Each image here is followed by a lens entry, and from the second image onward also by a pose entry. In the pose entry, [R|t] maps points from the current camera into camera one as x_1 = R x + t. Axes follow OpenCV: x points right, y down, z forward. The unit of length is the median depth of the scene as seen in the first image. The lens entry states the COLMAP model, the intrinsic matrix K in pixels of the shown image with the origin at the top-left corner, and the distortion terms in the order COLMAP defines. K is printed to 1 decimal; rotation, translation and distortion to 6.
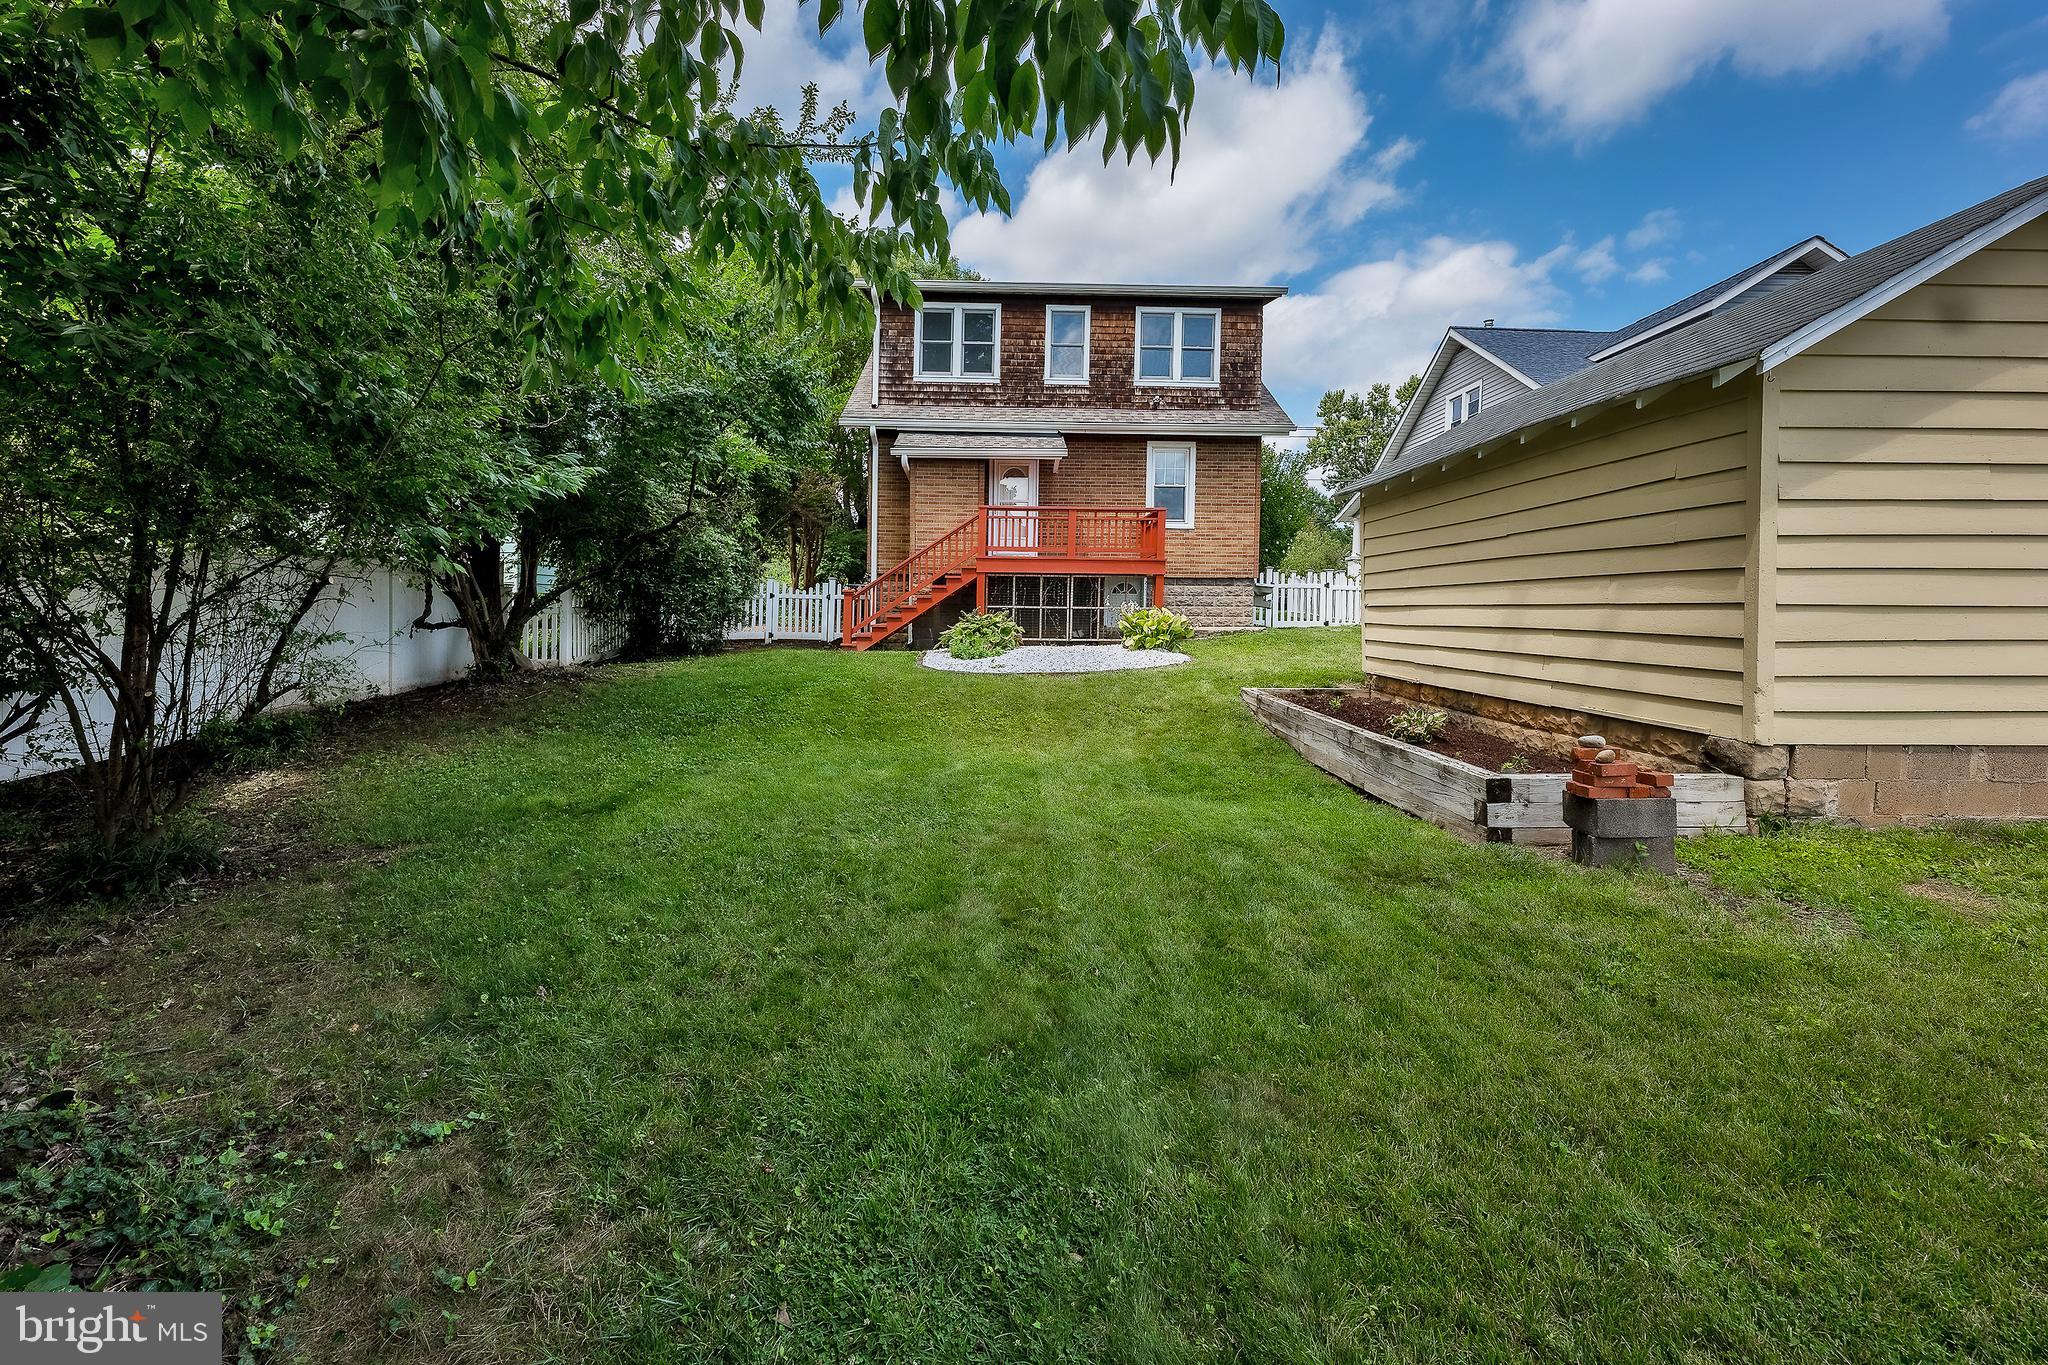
lens RADIAL K [[845.8, 0, 1023.3], [0, 845.8, 615.3], [0, 0, 1]] dist [-0.000541, 0.000319]
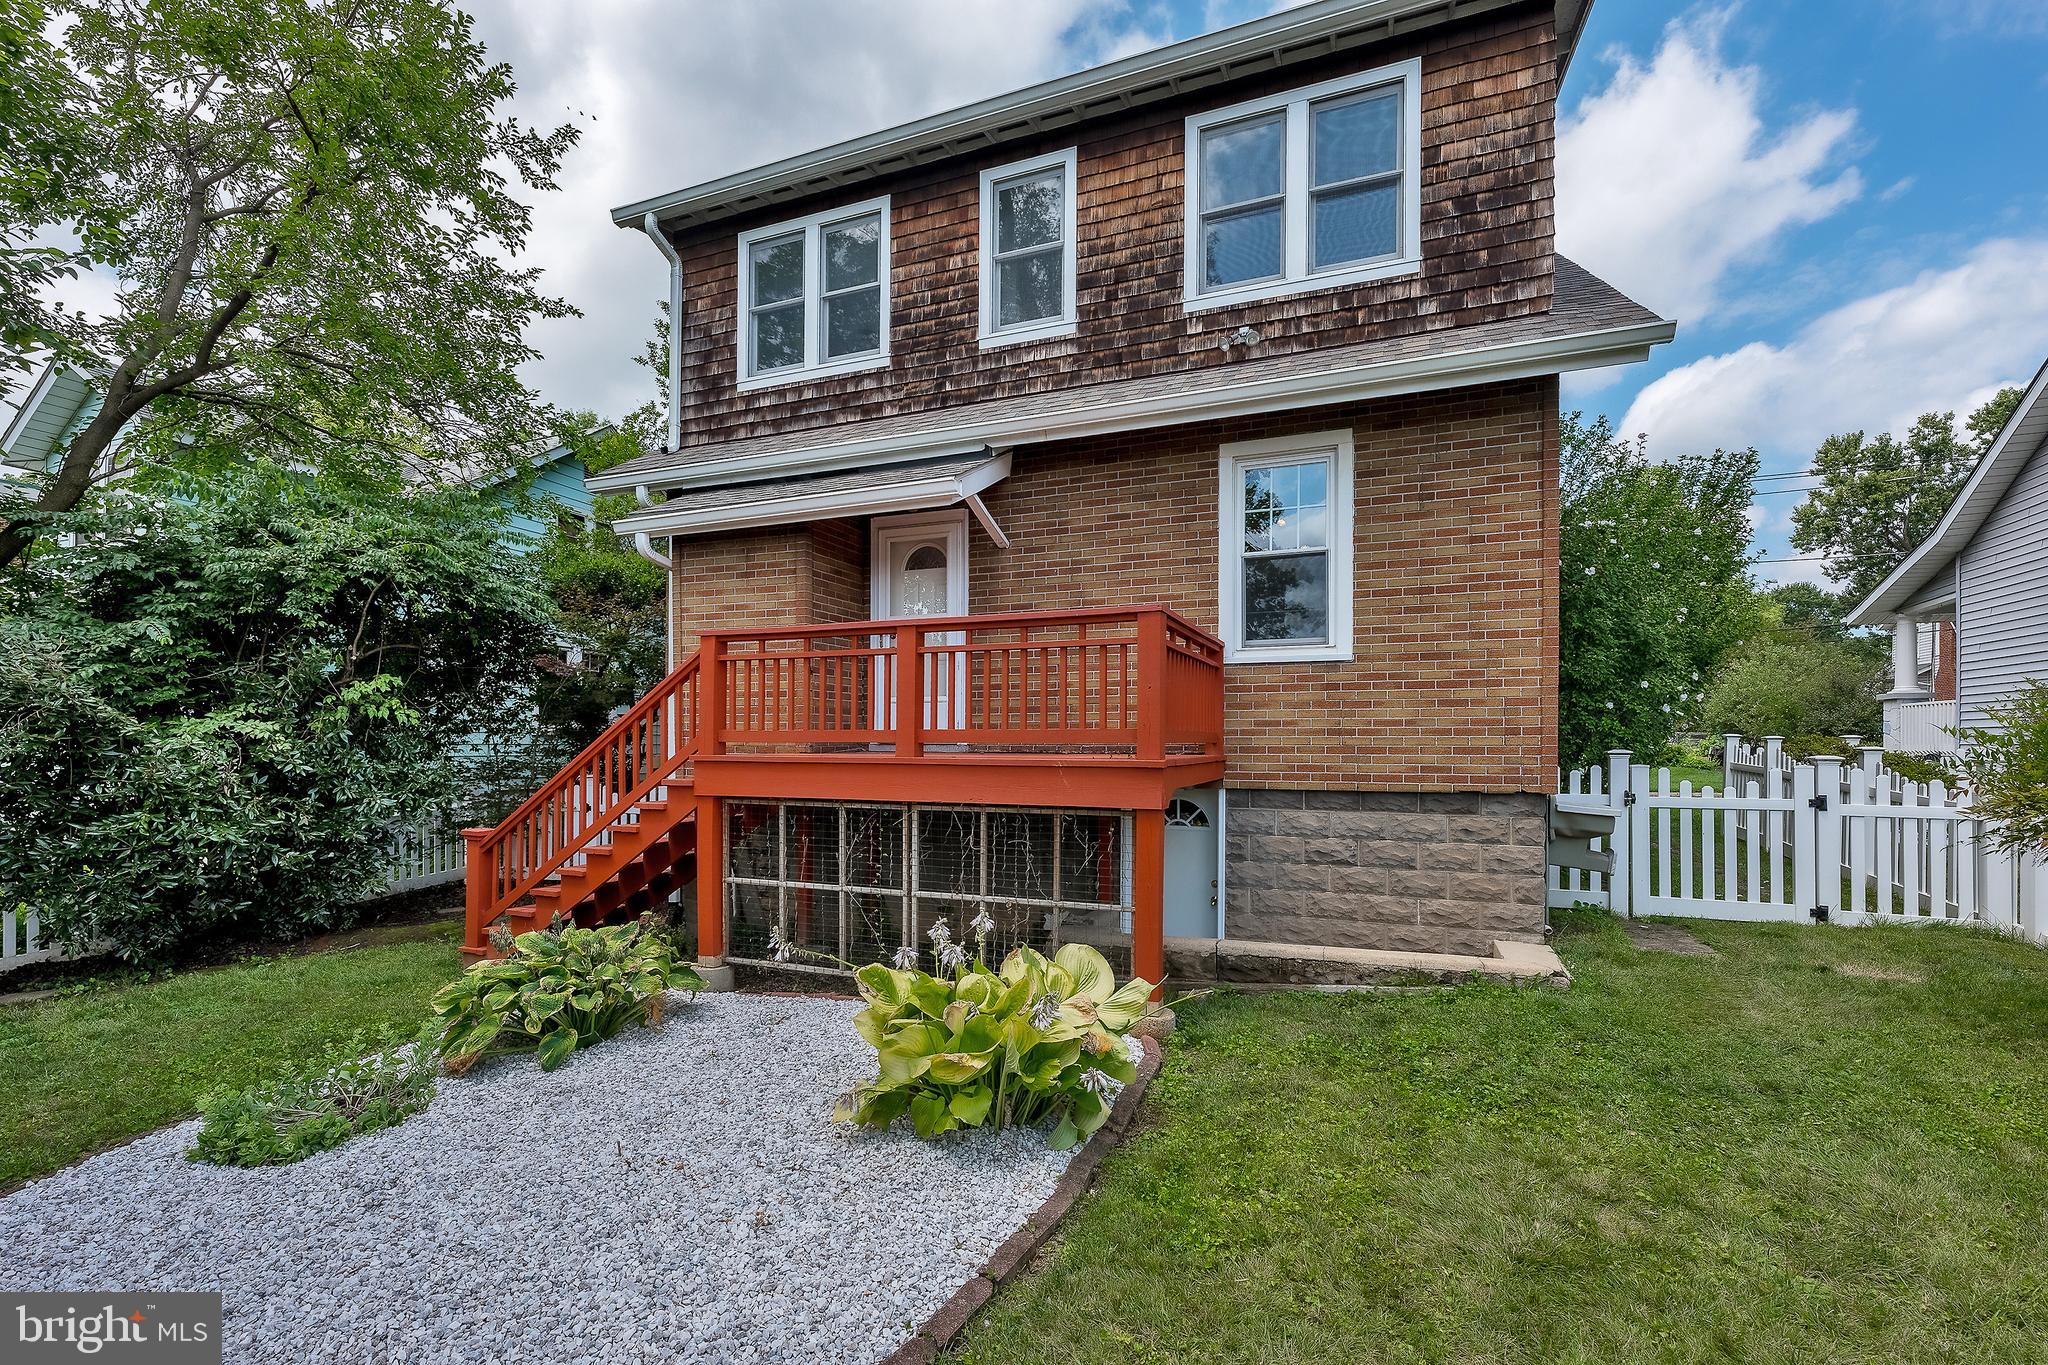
lens RADIAL K [[845.8, 0, 1034.5], [0, 845.8, 728.0], [0, 0, 1]] dist [-0.000541, 0.000319]
pose [[0.914451, -0.013395, -0.404476, 0.225996], [0.001939, 0.999586, -0.028719, -0.062278], [0.404693, 0.025477, 0.914098, 0.606863]]
